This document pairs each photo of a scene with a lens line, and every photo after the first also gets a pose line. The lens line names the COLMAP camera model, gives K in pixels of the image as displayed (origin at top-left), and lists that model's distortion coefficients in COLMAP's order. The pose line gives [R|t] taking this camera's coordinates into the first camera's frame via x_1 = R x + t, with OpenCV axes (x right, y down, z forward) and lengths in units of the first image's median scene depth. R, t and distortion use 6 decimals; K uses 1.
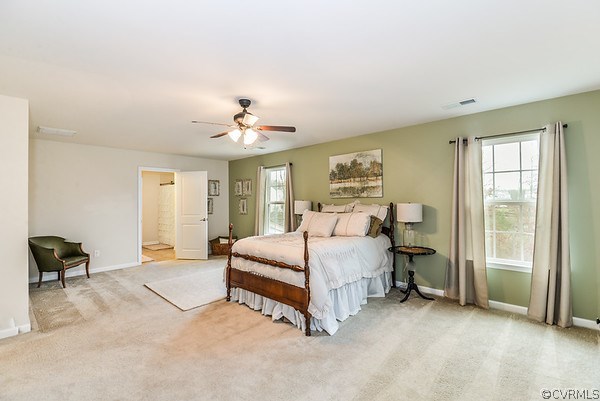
lens RADIAL K [[270.6, 0, 300.2], [0, 270.6, 202.1], [0, 0, 1]] dist [0.000944, -0.003093]
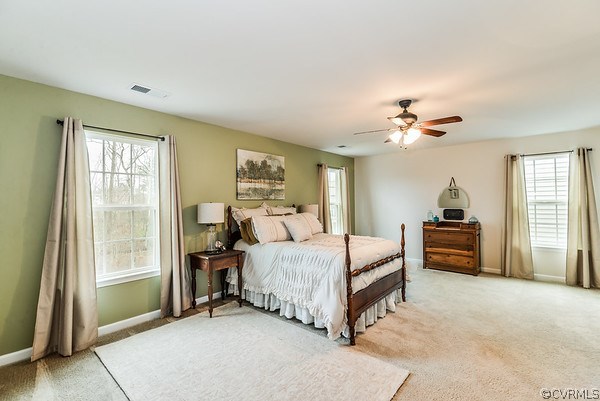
lens RADIAL K [[270.6, 0, 300.8], [0, 270.6, 201.5], [0, 0, 1]] dist [0.000944, -0.003093]
pose [[-0.032863, 0.003340, 0.999454, -0.763598], [0.000820, 0.999994, -0.003315, -0.006745], [-0.999460, 0.000711, -0.032866, 0.896834]]
